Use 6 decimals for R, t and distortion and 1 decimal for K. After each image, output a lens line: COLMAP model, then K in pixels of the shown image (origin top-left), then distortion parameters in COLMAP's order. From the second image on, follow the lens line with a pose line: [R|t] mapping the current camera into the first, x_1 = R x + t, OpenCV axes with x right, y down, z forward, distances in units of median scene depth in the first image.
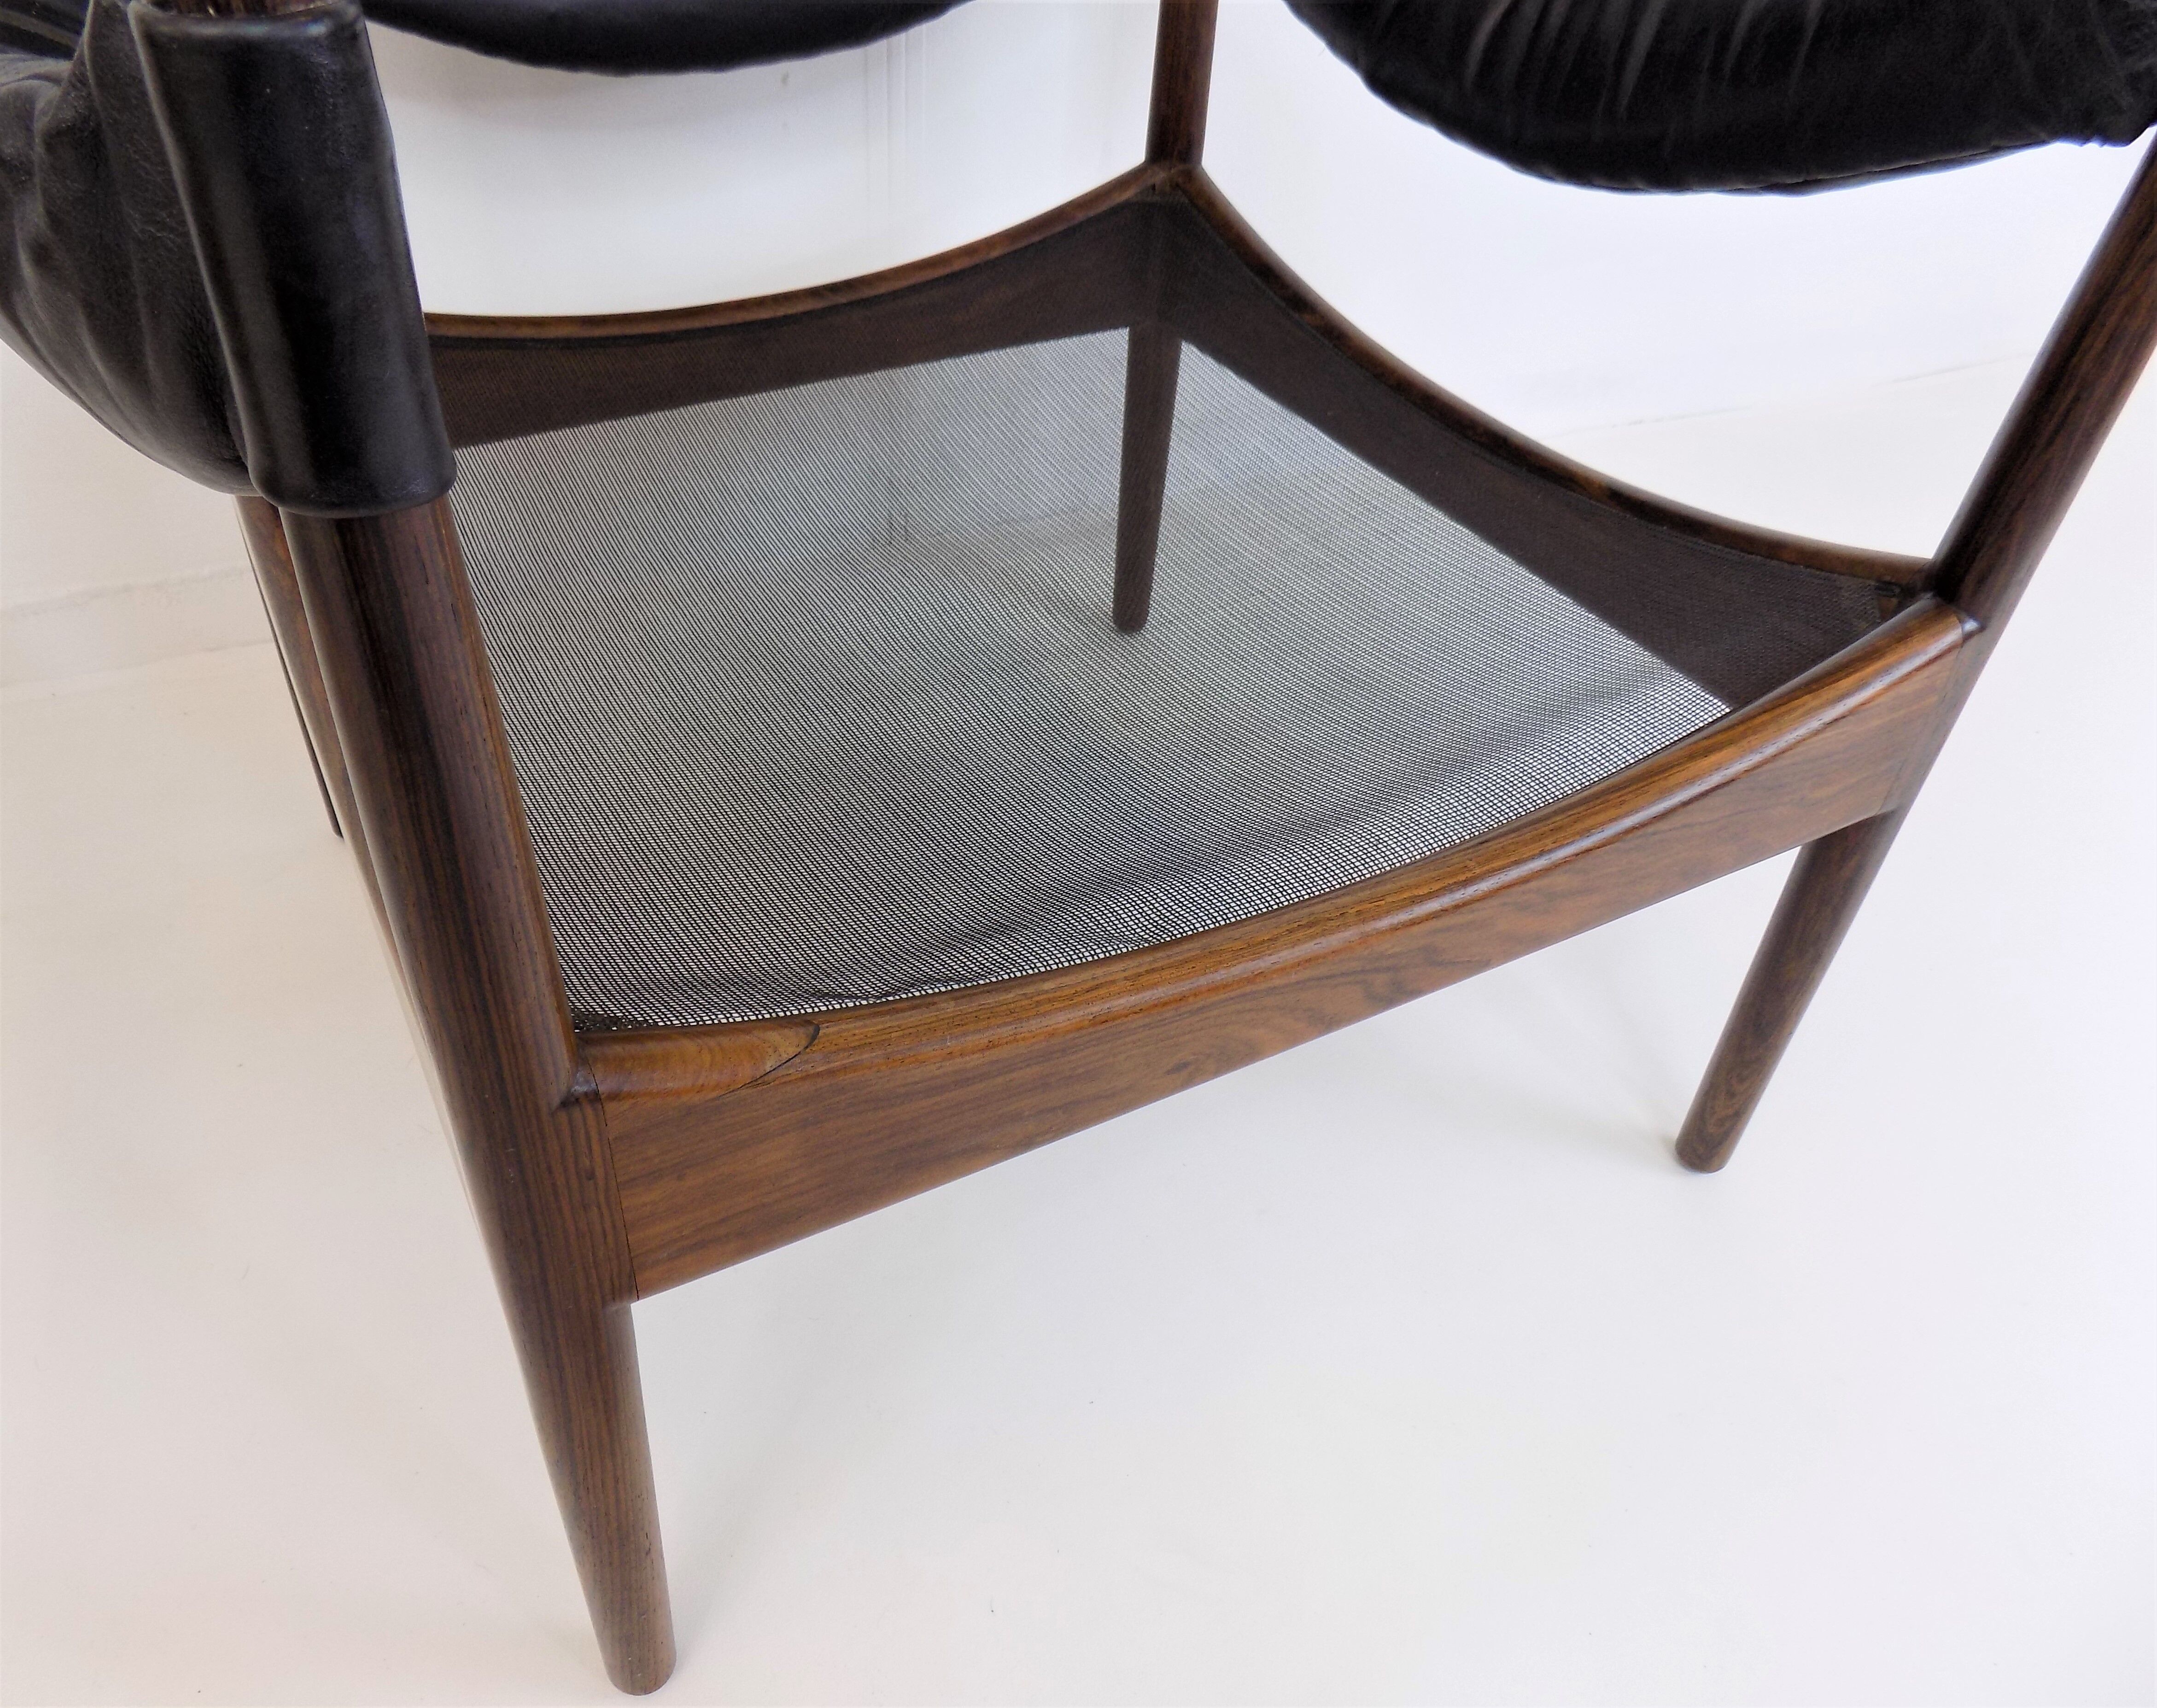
lens RADIAL K [[1600.6, 0, 1017.5], [0, 1600.6, 860.8], [0, 0, 1]] dist [-0.002177, 0.018395]
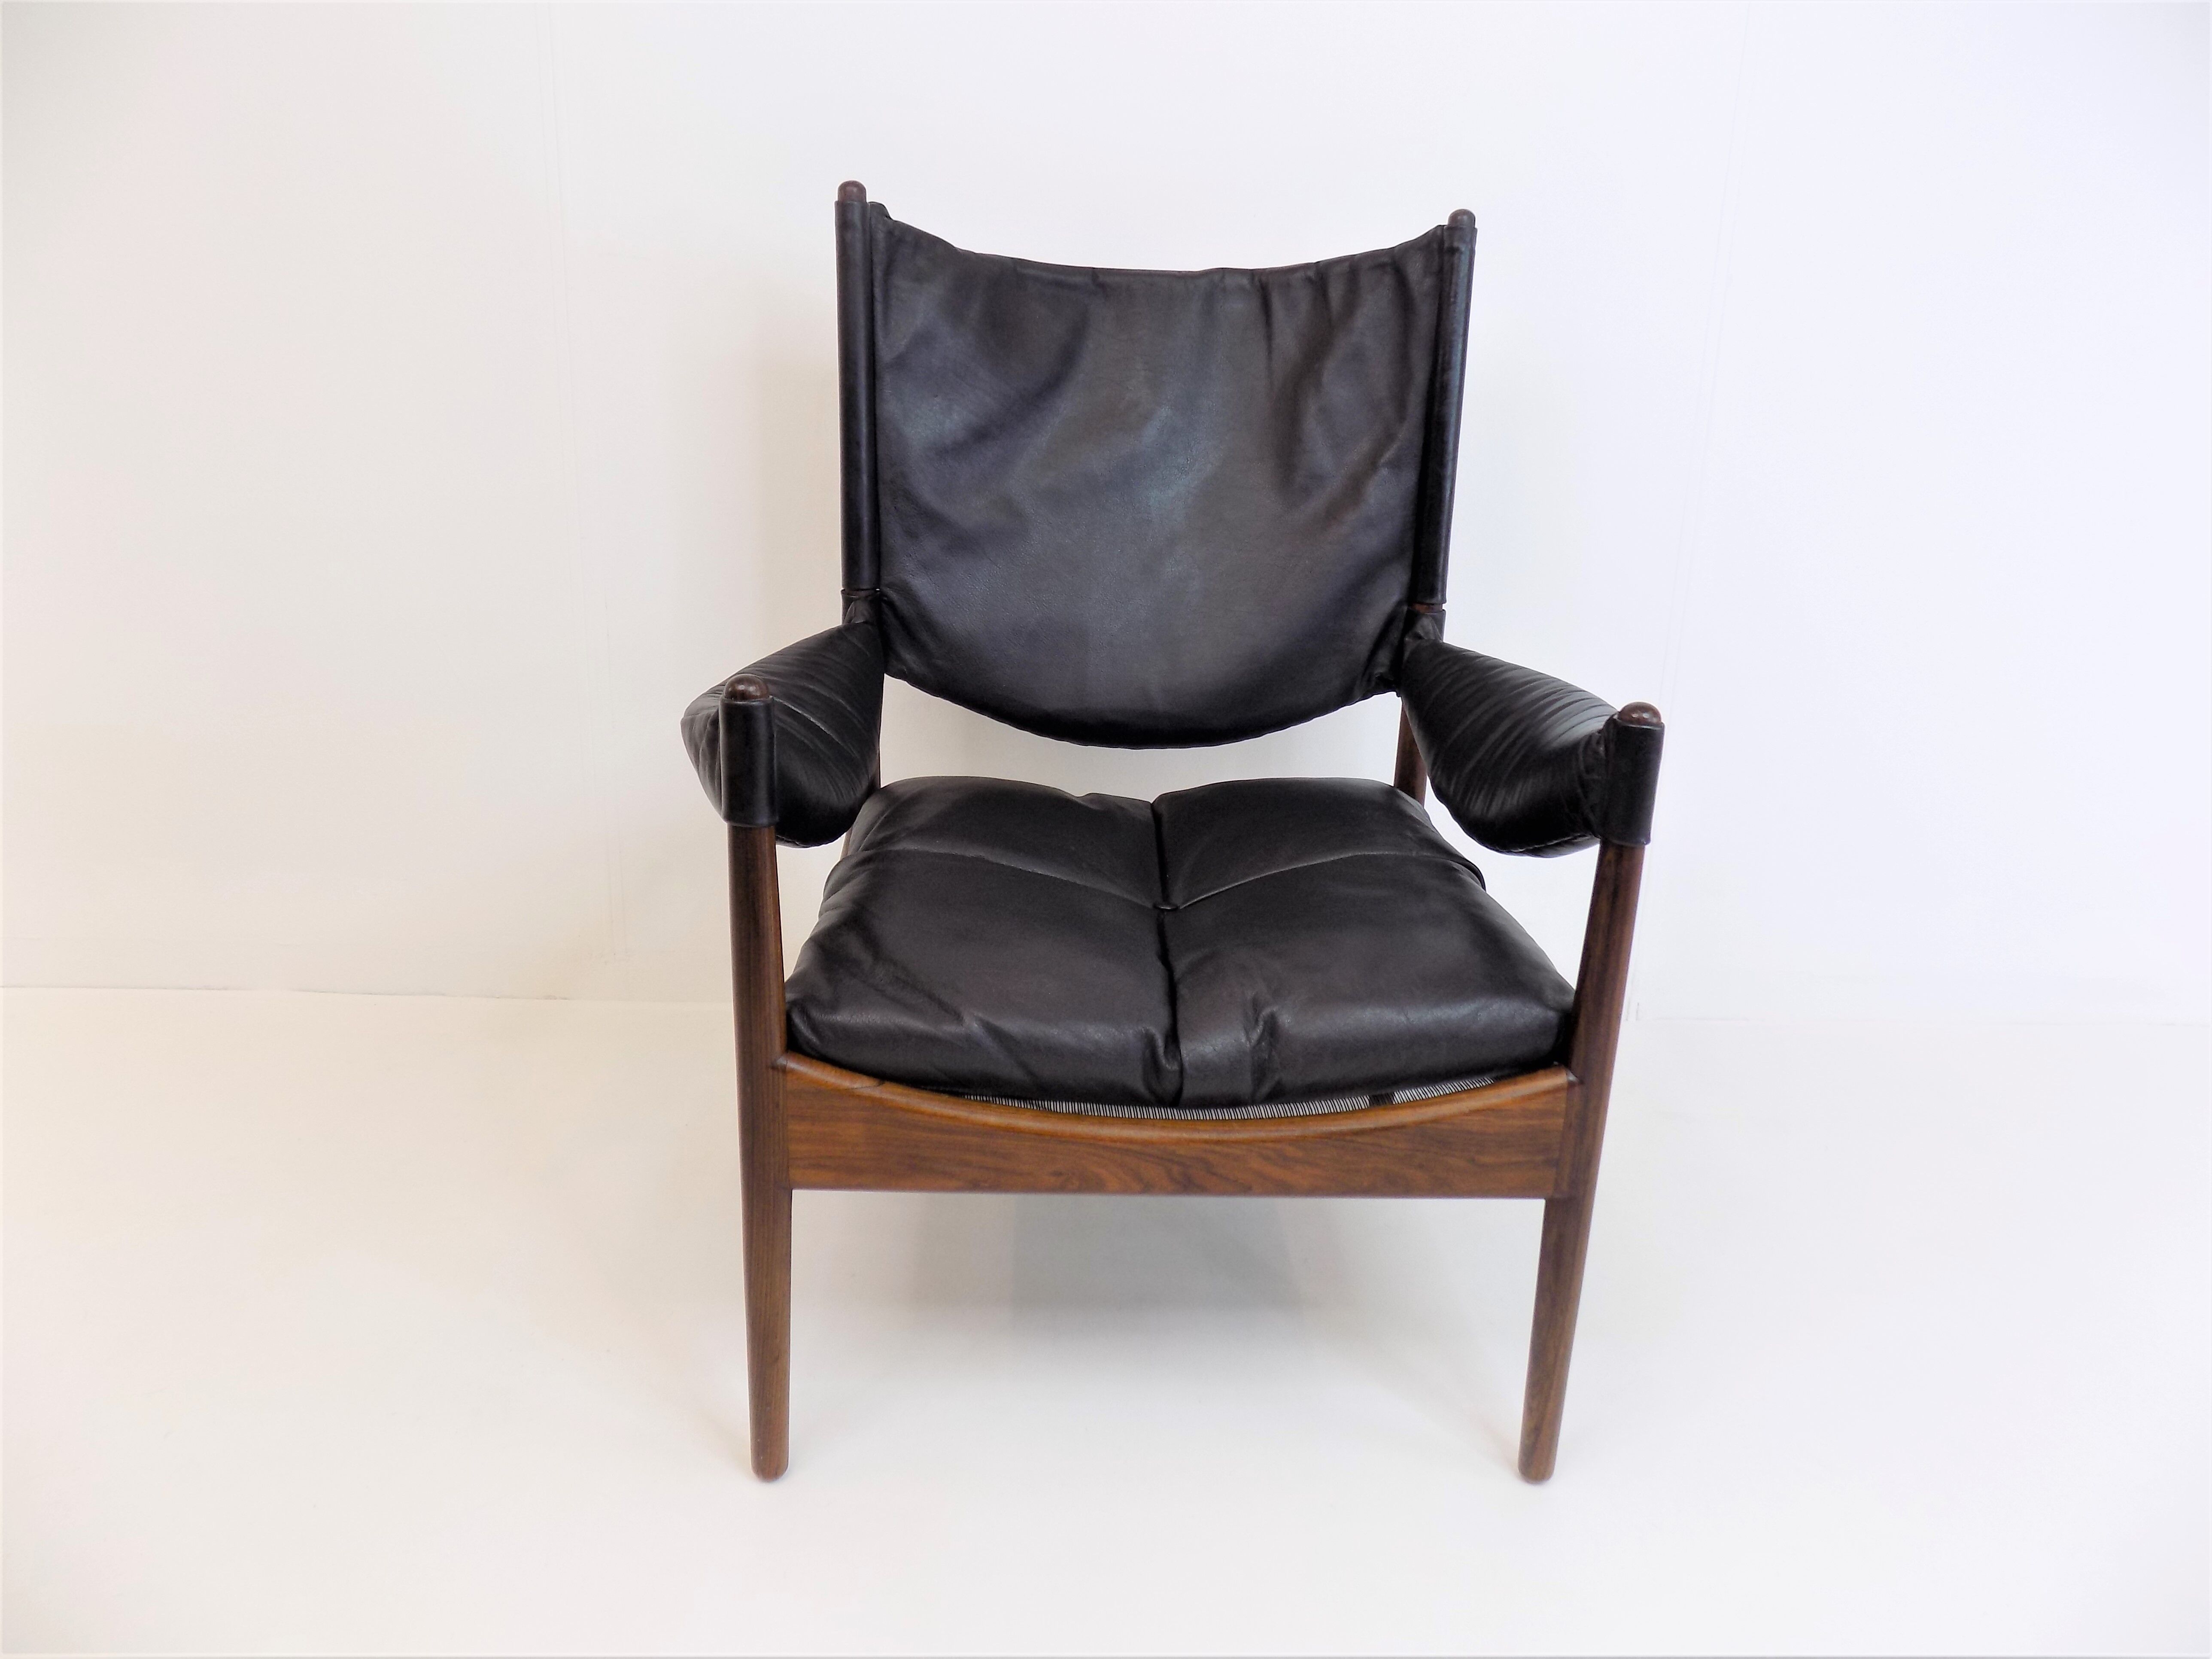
lens RADIAL K [[1495.2, 0, 1116.0], [0, 1495.2, 818.3], [0, 0, 1]] dist [-0.076580, 0.061095]
pose [[0.897210, 0.113104, -0.426874, 0.980909], [-0.283684, 0.888430, -0.360853, 0.409446], [0.338434, 0.444858, 0.829194, -0.824571]]
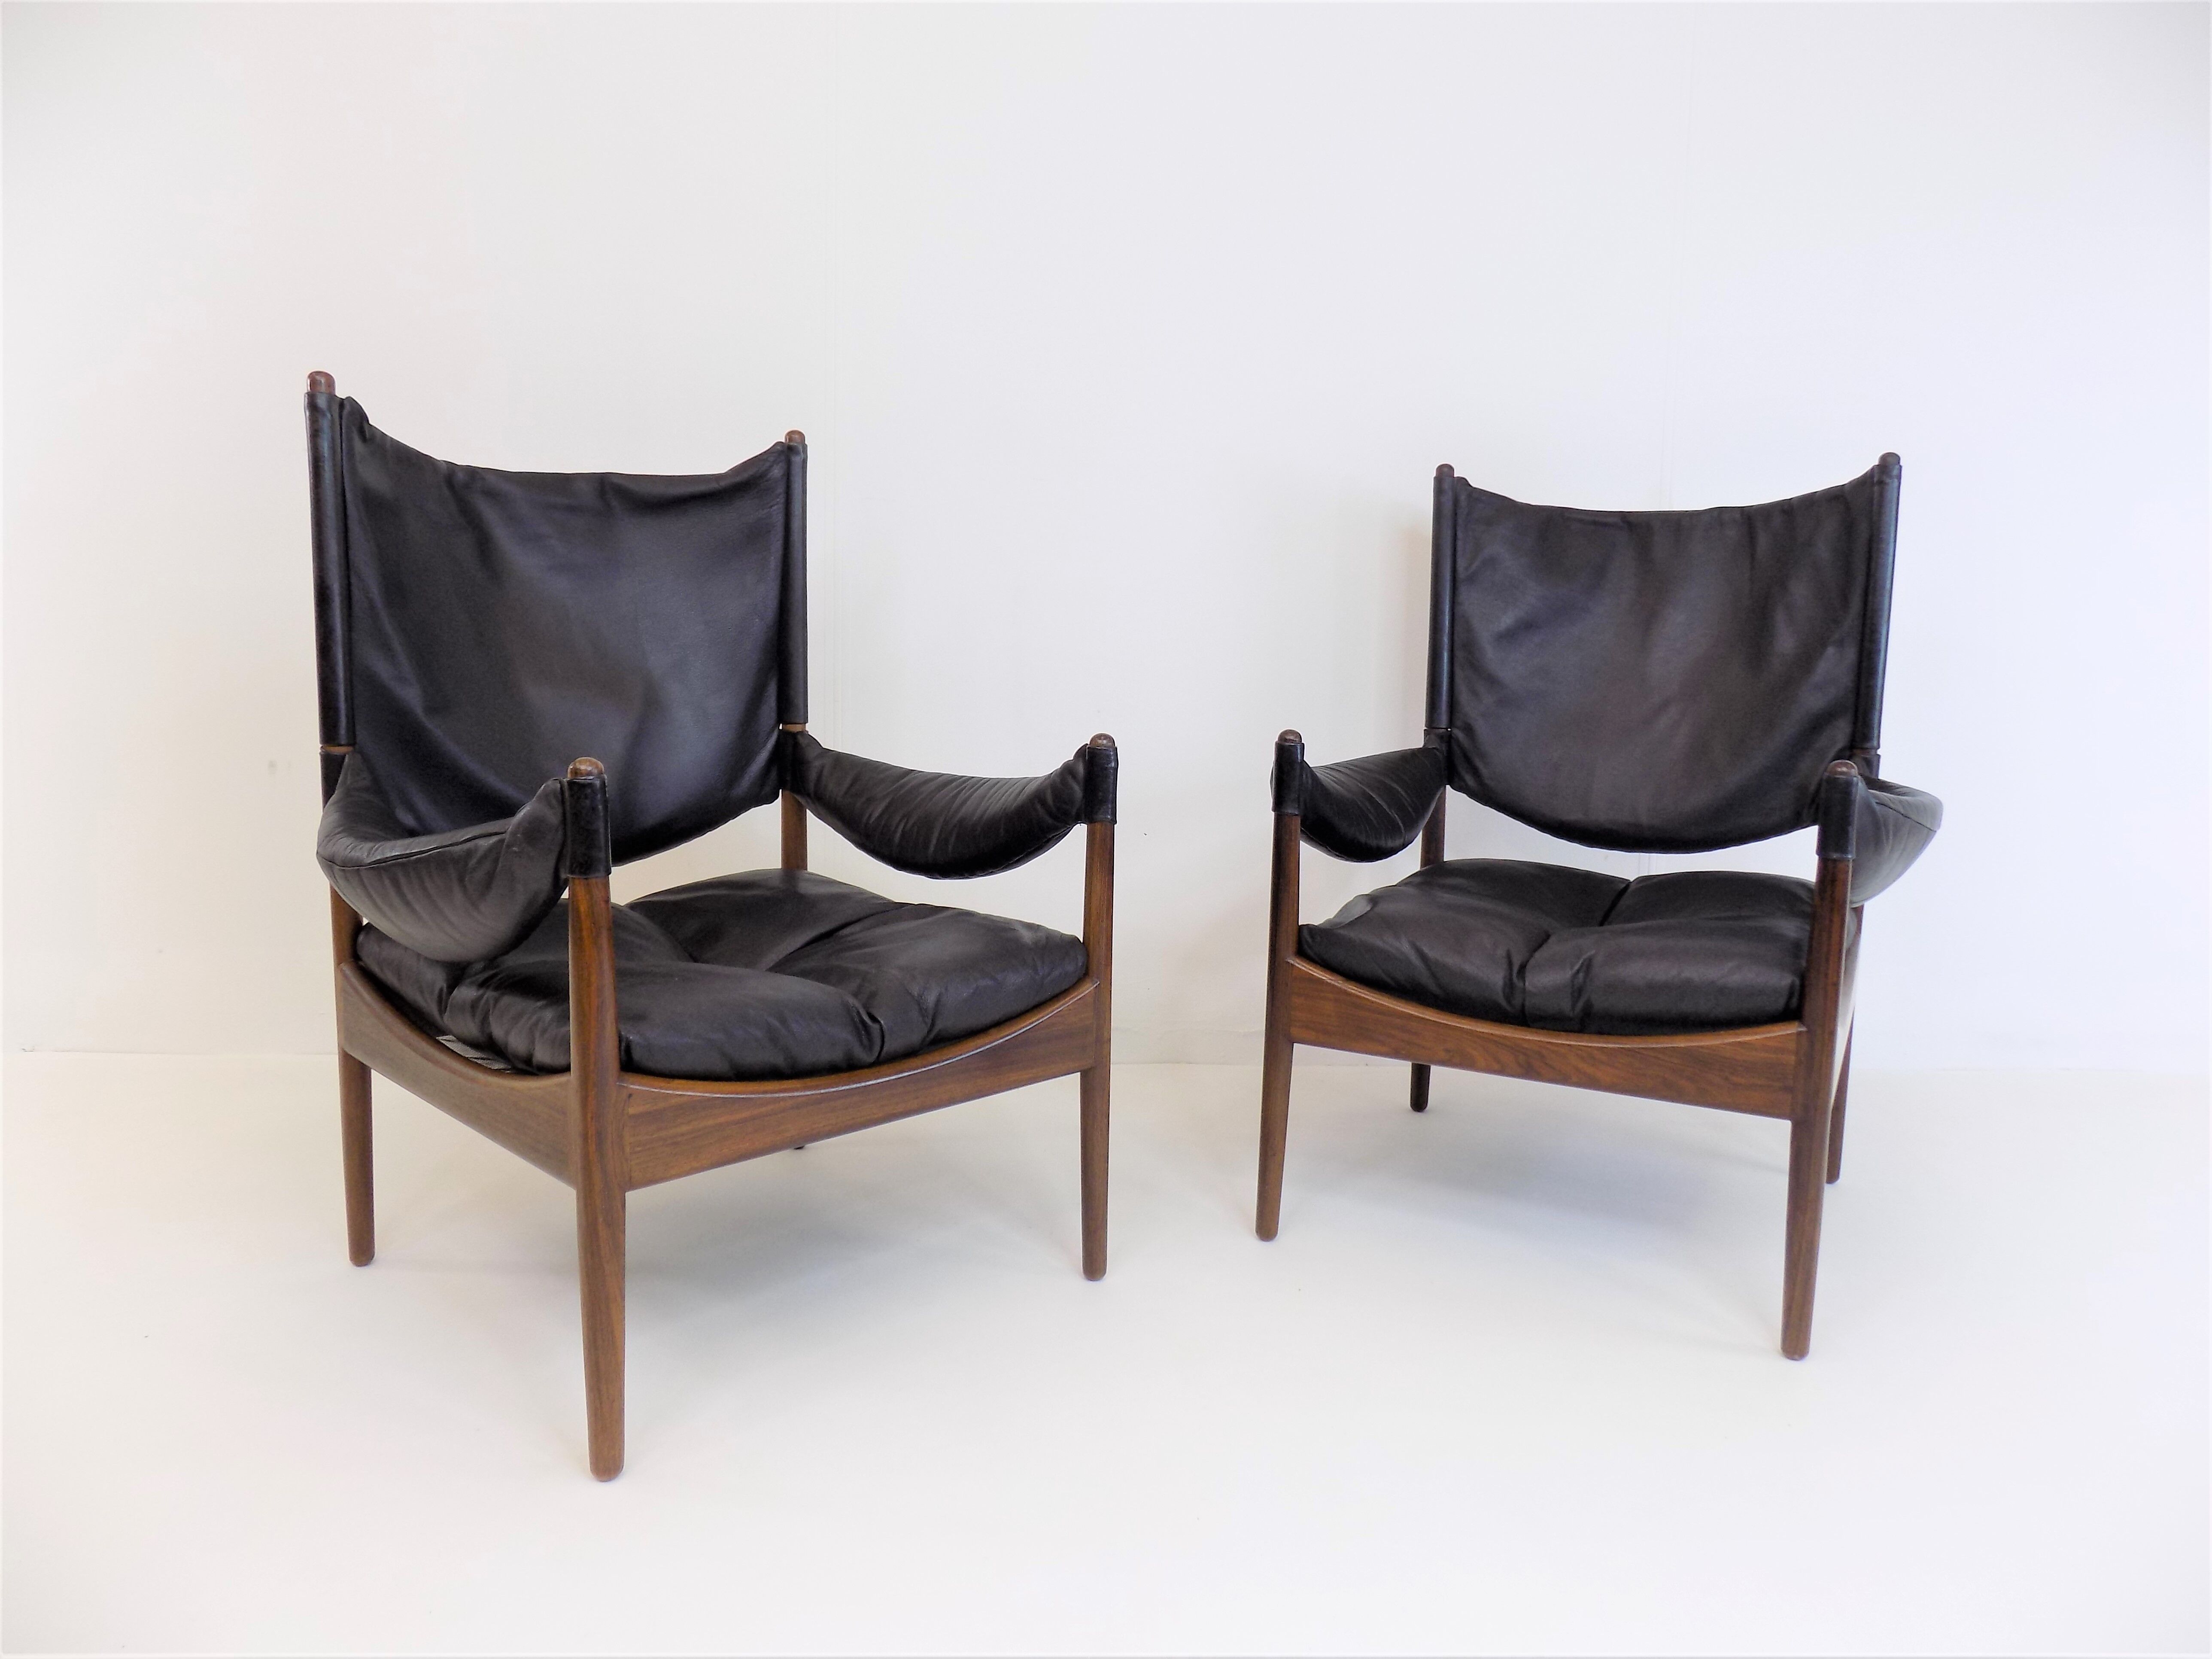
lens RADIAL K [[1495.2, 0, 1114.5], [0, 1495.2, 821.0], [0, 0, 1]] dist [-0.076580, 0.061095]
pose [[0.540667, 0.070968, -0.838238, 2.354979], [-0.543893, 0.789651, -0.283959, 1.035871], [0.641763, 0.609439, 0.465537, -1.207796]]
